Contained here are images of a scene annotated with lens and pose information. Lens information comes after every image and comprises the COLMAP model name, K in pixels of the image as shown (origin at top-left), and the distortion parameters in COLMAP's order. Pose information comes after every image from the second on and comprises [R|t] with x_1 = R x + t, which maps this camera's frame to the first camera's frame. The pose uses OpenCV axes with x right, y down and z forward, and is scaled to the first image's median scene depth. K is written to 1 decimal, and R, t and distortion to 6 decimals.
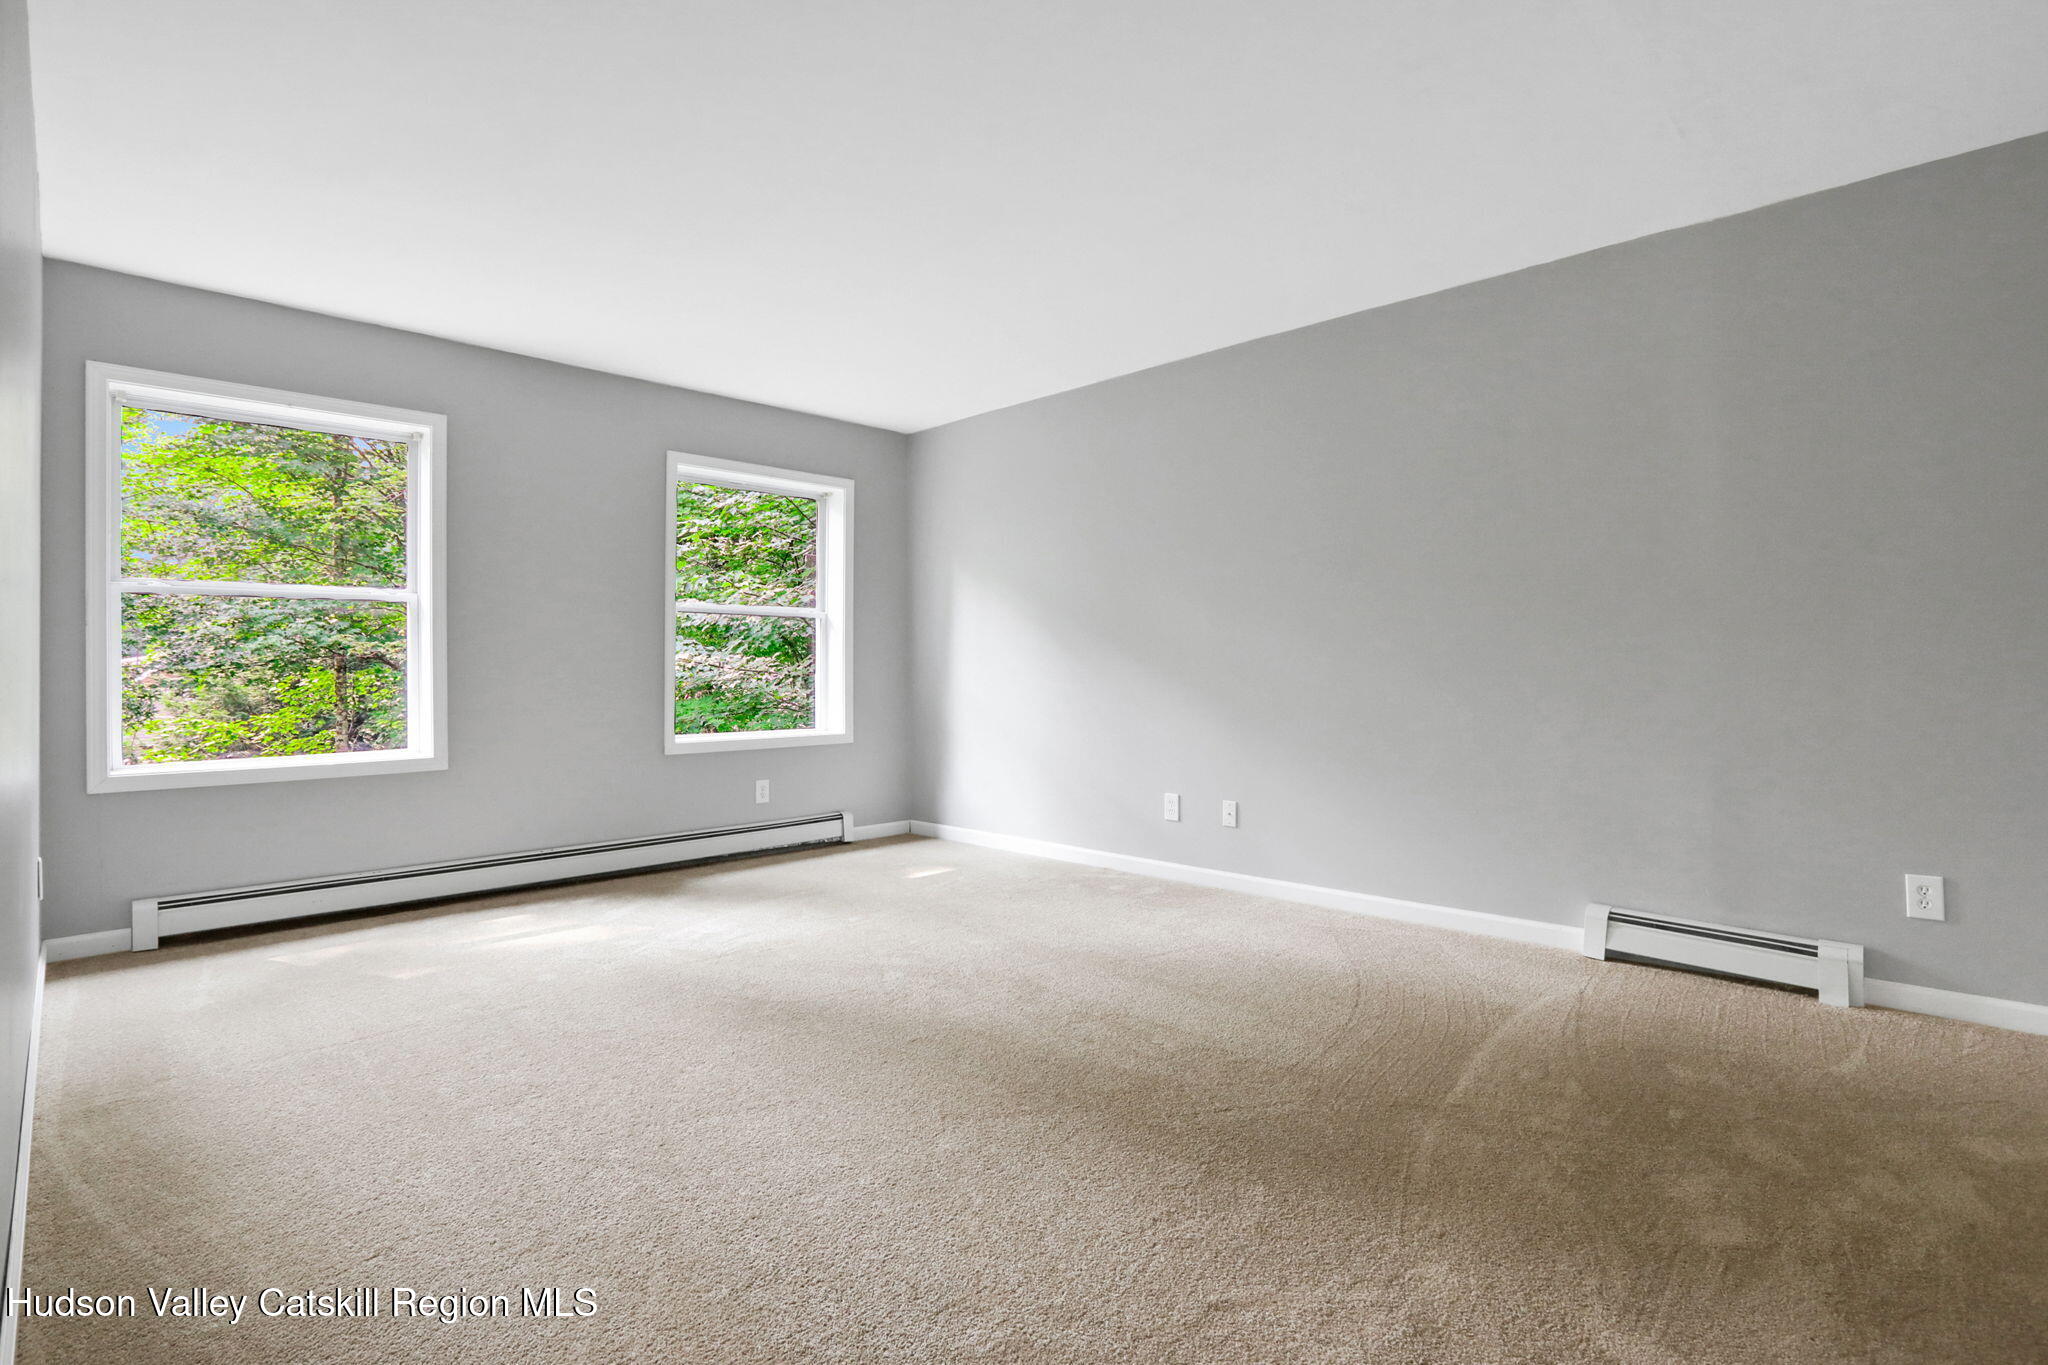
lens RADIAL K [[975.4, 0, 999.7], [0, 975.4, 670.1], [0, 0, 1]] dist [-0.063115, 0.029656]
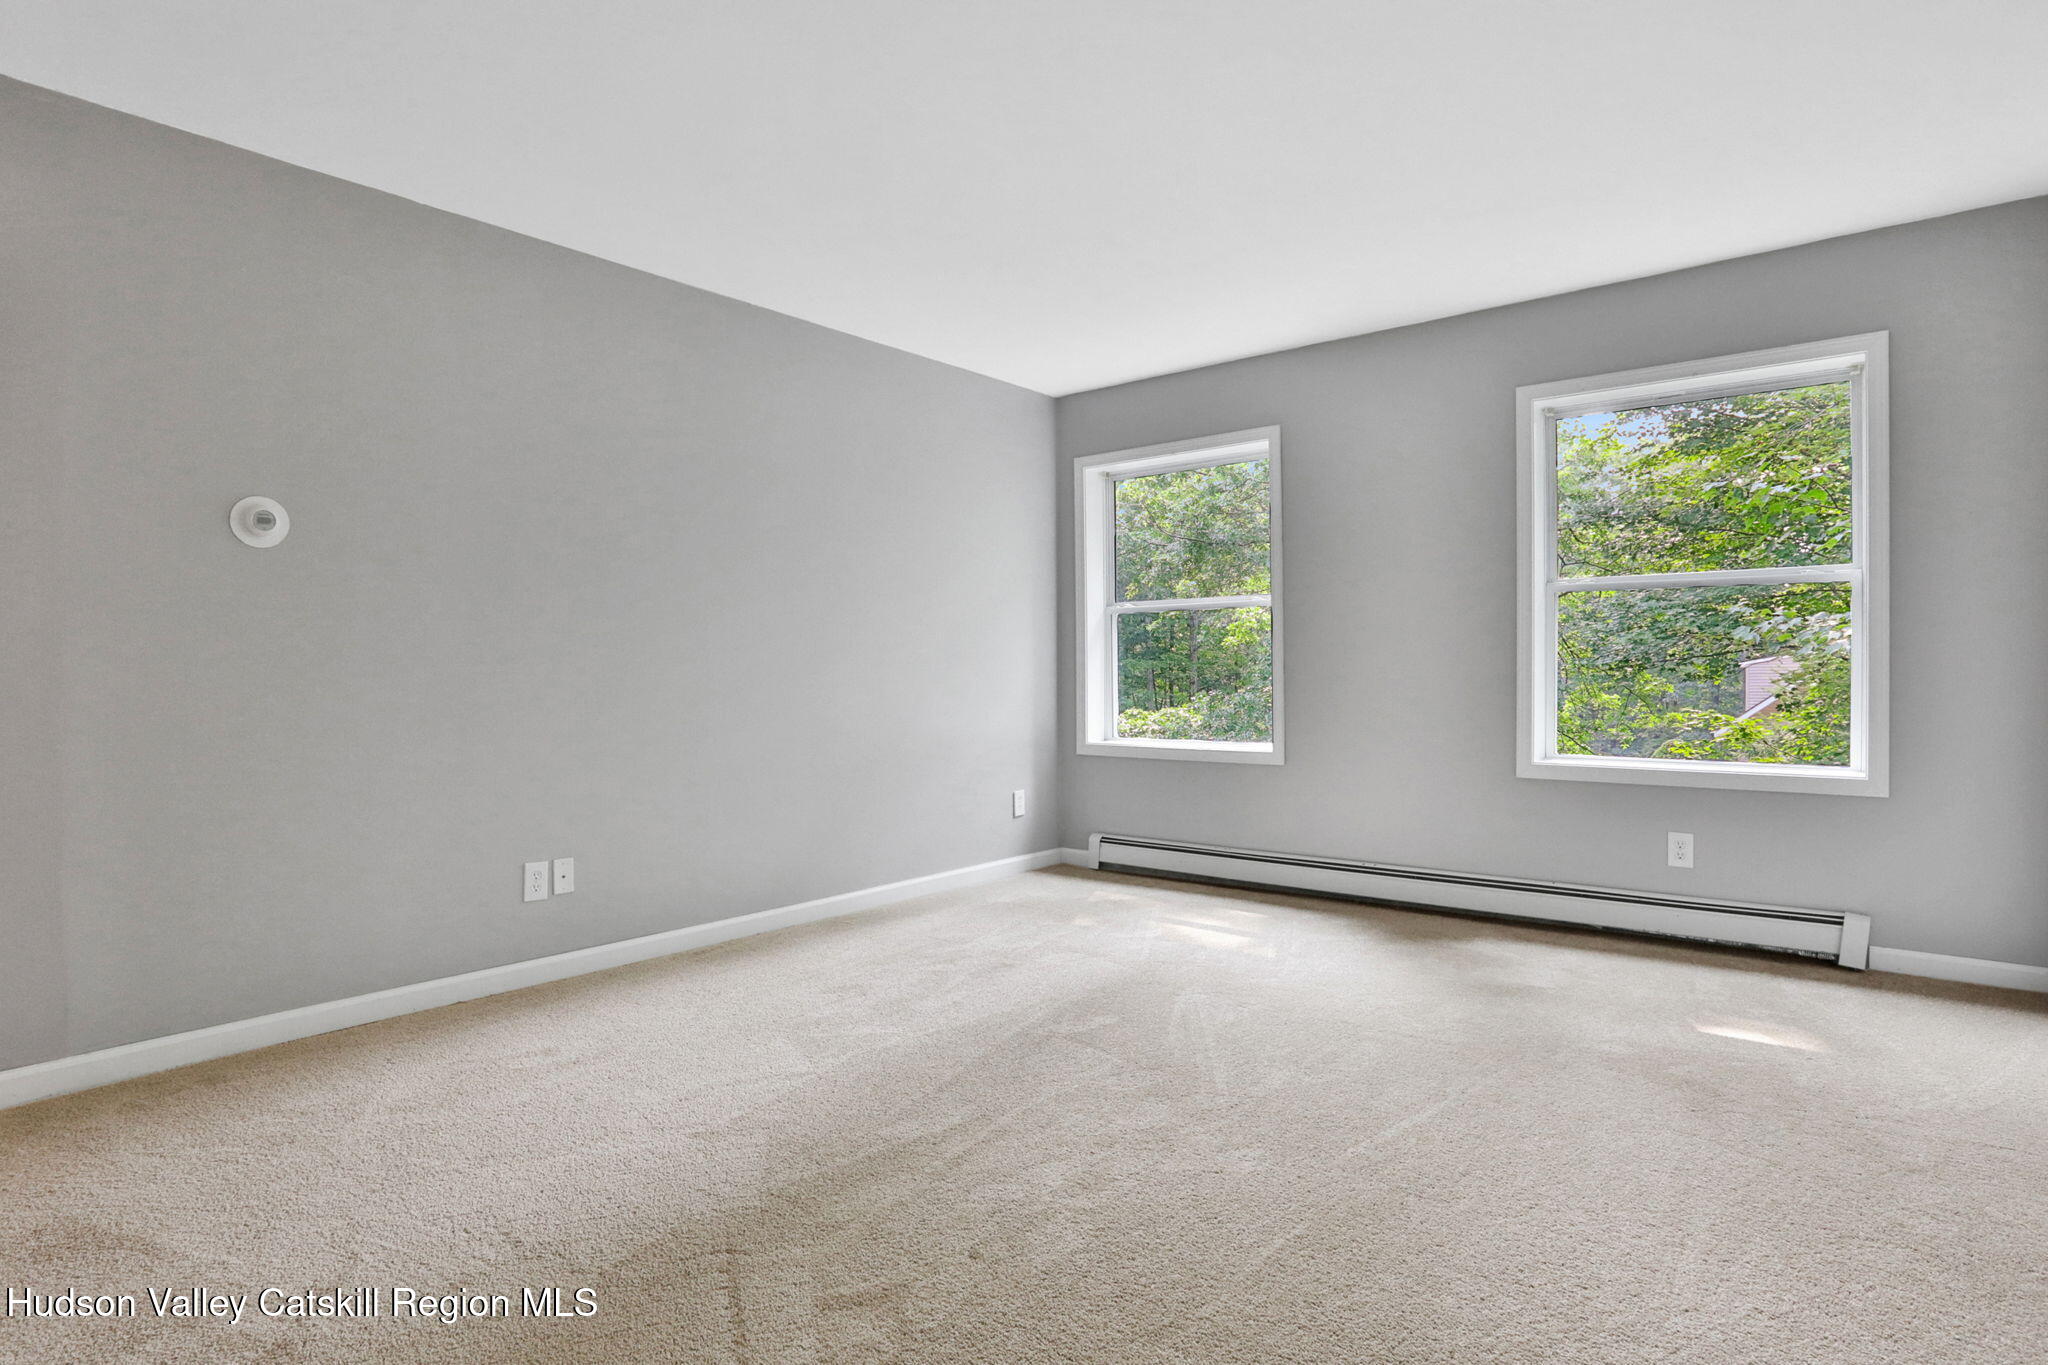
lens RADIAL K [[1119.1, 0, 1023.7], [0, 1119.1, 673.5], [0, 0, 1]] dist [-0.002040, -0.000523]
pose [[0.094227, 0.004231, -0.995542, 0.480981], [0.004402, 0.999979, 0.004666, -0.002263], [0.995541, -0.004822, 0.094207, 0.476369]]
